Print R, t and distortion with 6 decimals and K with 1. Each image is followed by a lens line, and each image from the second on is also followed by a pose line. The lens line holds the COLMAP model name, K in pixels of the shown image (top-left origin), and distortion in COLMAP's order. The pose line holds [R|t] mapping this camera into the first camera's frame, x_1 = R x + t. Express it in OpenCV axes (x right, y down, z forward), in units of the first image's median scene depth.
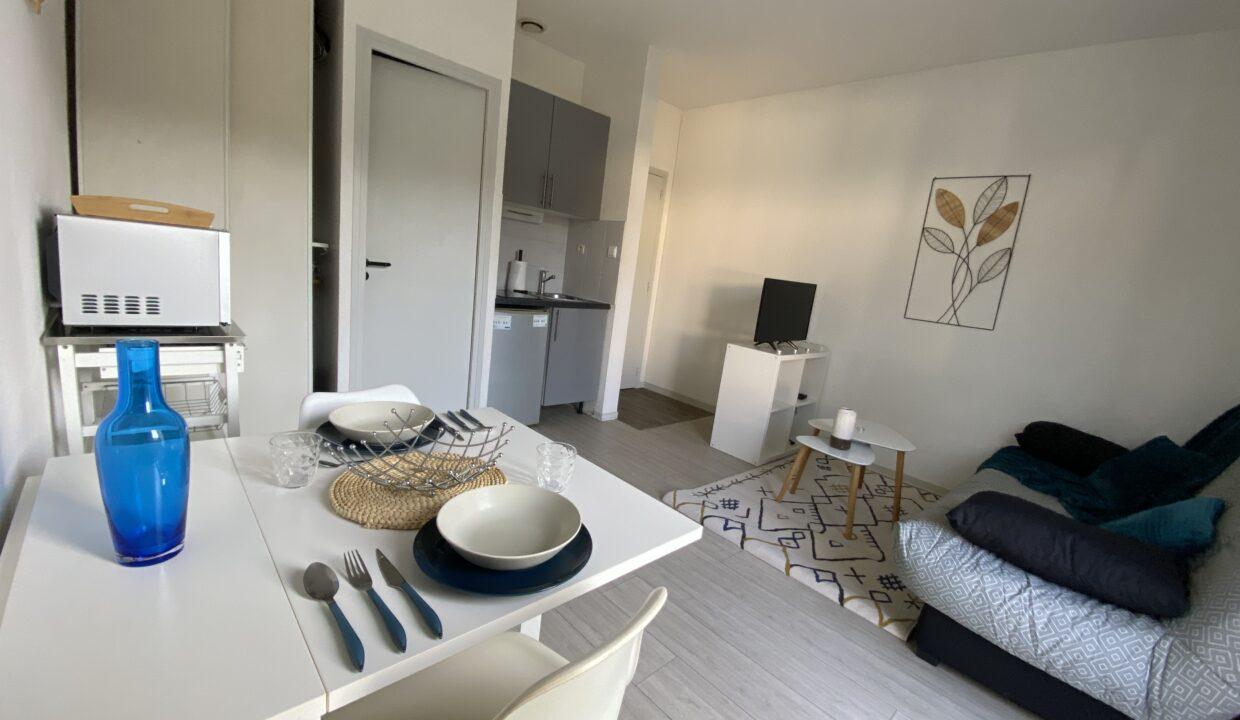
lens RADIAL K [[501.8, 0, 618.3], [0, 501.8, 366.1], [0, 0, 1]] dist [0.032643, -0.026348]
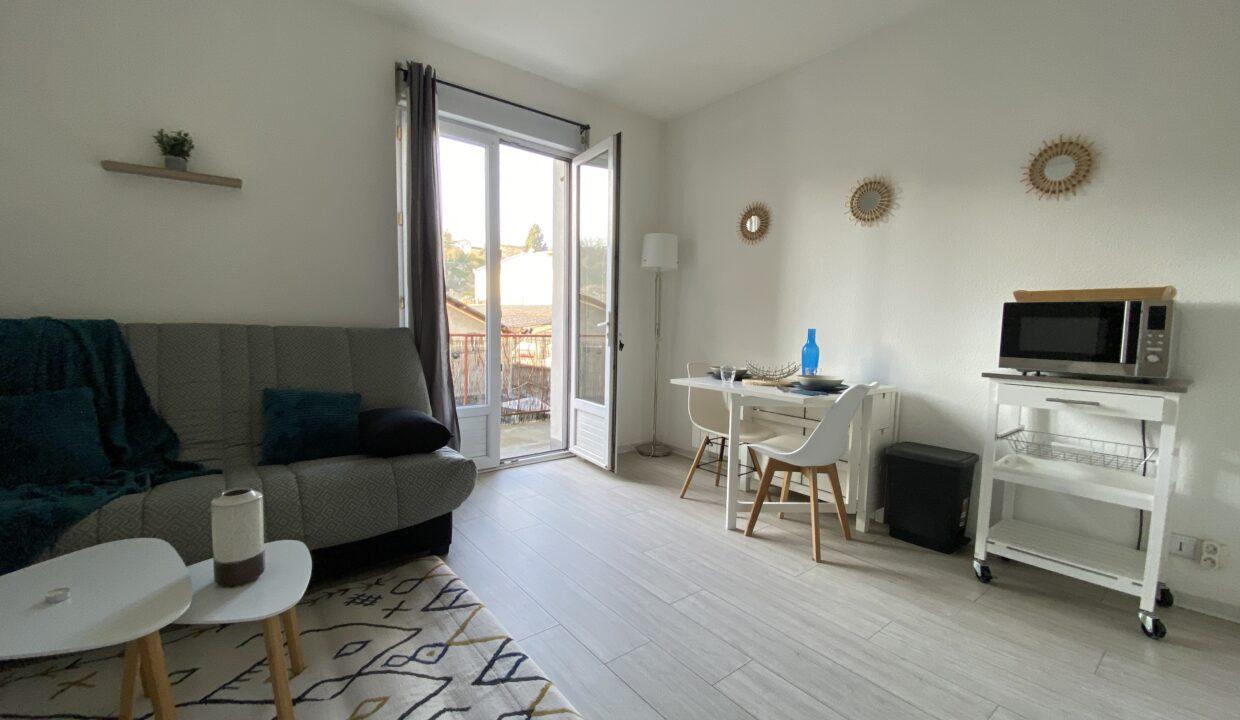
lens RADIAL K [[501.8, 0, 618.3], [0, 501.8, 366.1], [0, 0, 1]] dist [0.032643, -0.026348]
pose [[-0.985746, -0.153467, 0.068943, 0.088421], [-0.127619, 0.949092, 0.287989, -0.166653], [-0.109630, 0.275086, -0.955149, 1.168476]]
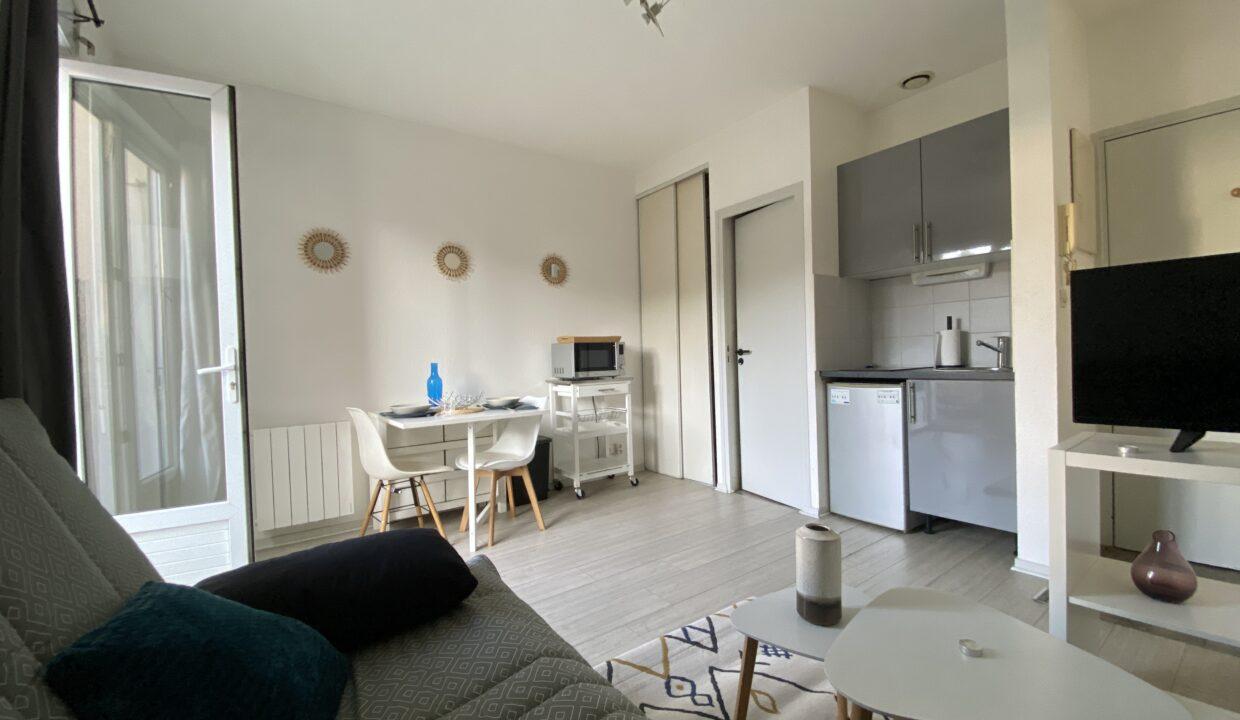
lens RADIAL K [[501.8, 0, 618.3], [0, 501.8, 366.1], [0, 0, 1]] dist [0.032643, -0.026348]
pose [[-0.117896, -0.102071, -0.987766, 0.808298], [-0.184793, 0.979584, -0.079169, 0.010332], [0.975680, 0.173199, -0.134351, 0.736353]]
